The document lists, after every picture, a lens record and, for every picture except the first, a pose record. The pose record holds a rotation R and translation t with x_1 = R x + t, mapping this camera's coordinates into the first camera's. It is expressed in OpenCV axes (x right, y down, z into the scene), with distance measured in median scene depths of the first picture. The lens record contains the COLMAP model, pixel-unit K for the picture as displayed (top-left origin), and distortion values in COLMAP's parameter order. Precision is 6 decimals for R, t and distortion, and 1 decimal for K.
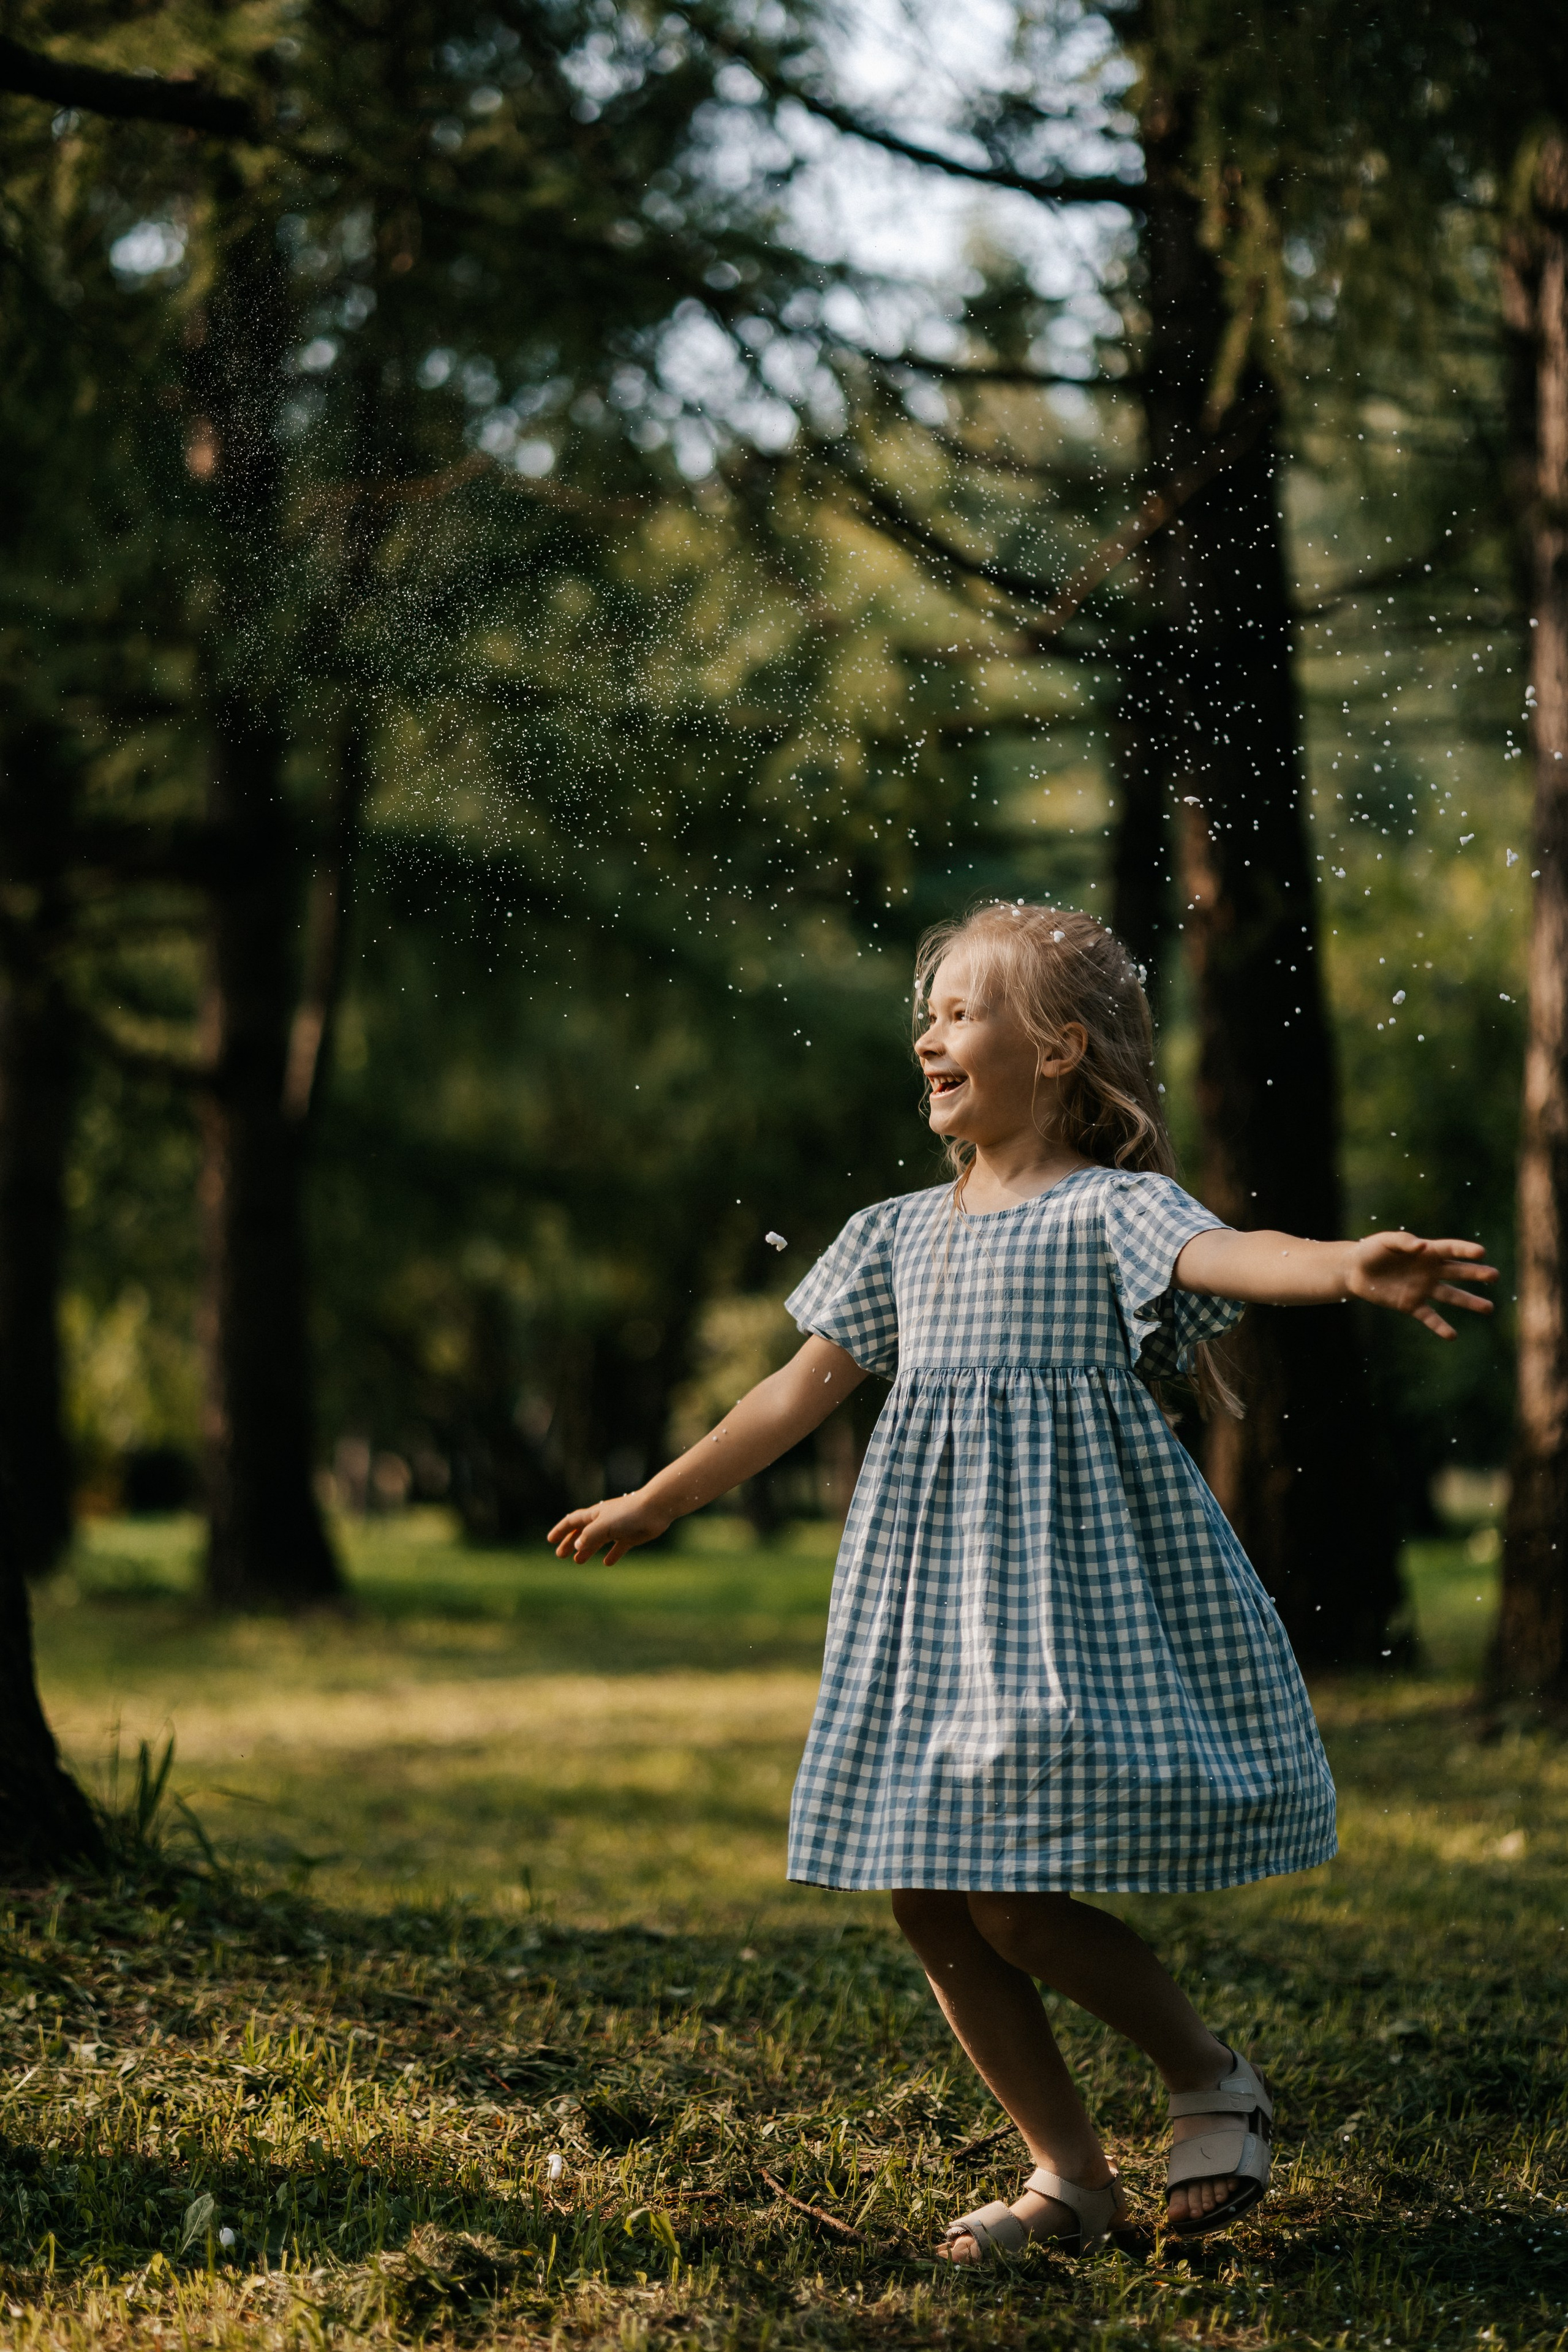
lens RADIAL K [[6000.3, 0, 784.0], [0, 6000.3, 1176.0], [0, 0, 1]] dist [0.047898, 0.610681]
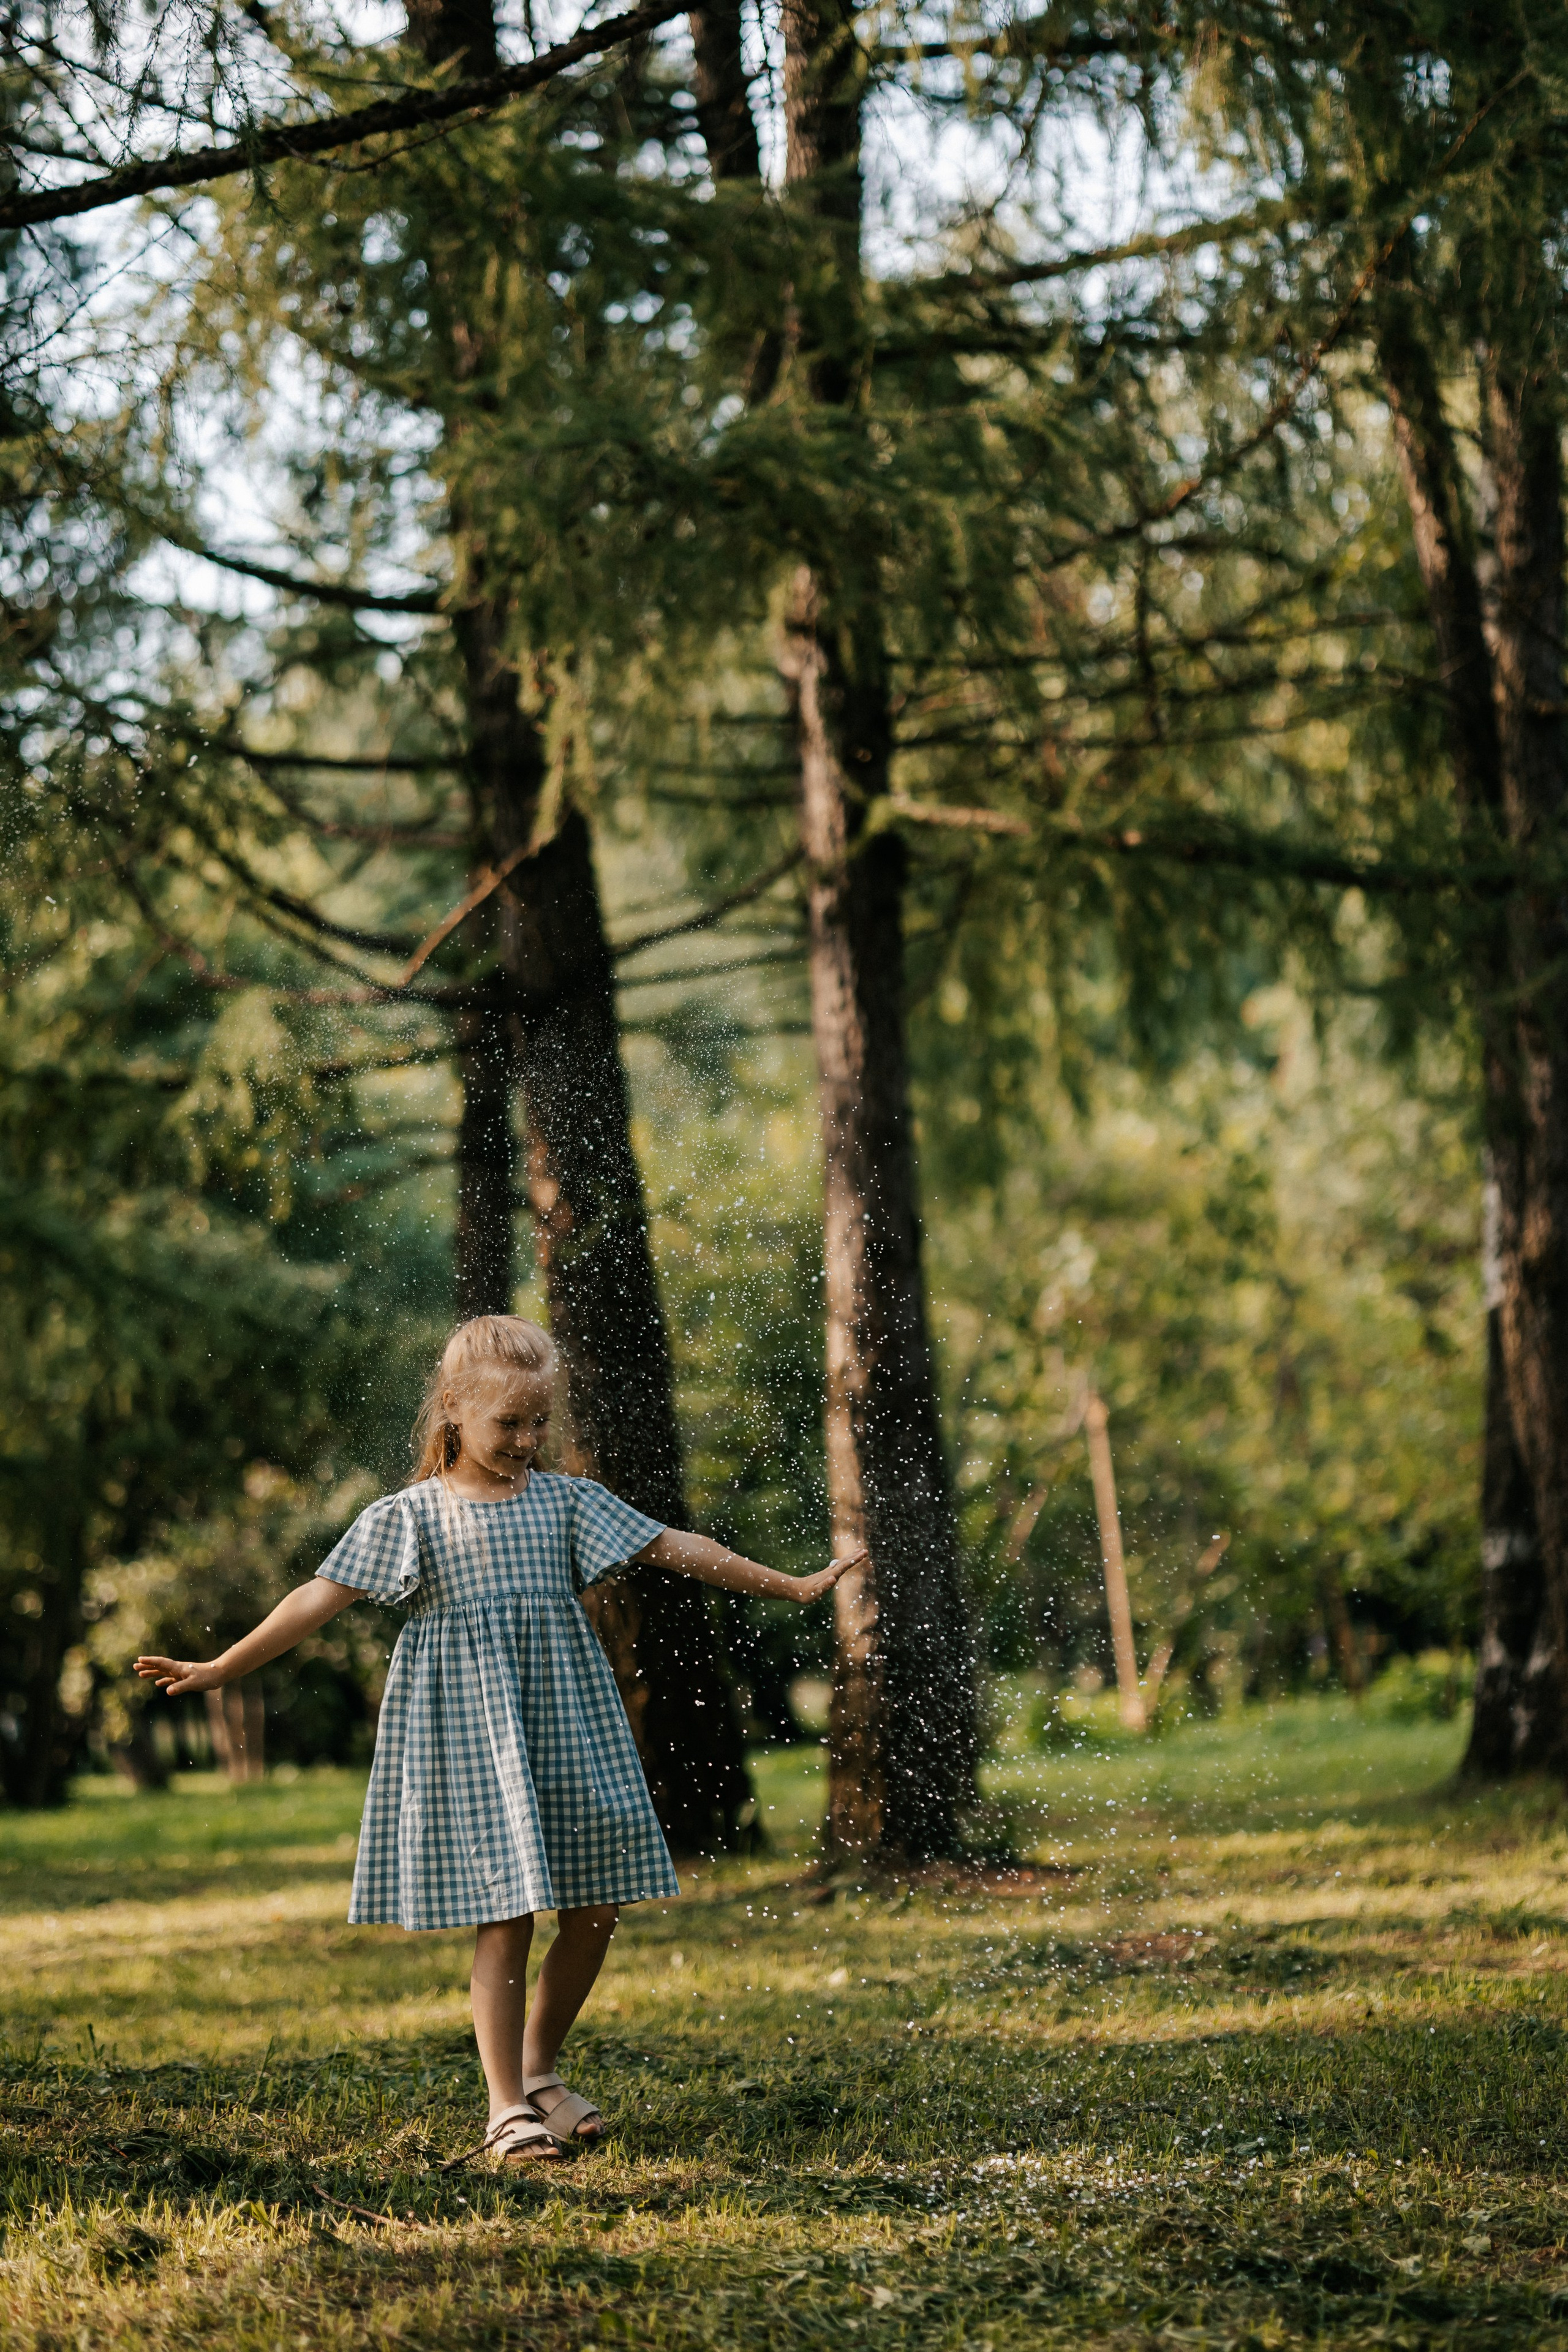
lens RADIAL K [[6000.3, 0, 784.0], [0, 6000.3, 1176.0], [0, 0, 1]] dist [0.047898, 0.610681]
pose [[0.992460, -0.053022, 0.110504, -0.019130], [0.057164, 0.997763, -0.034654, -0.012287], [-0.108420, 0.040710, 0.993271, -0.242670]]
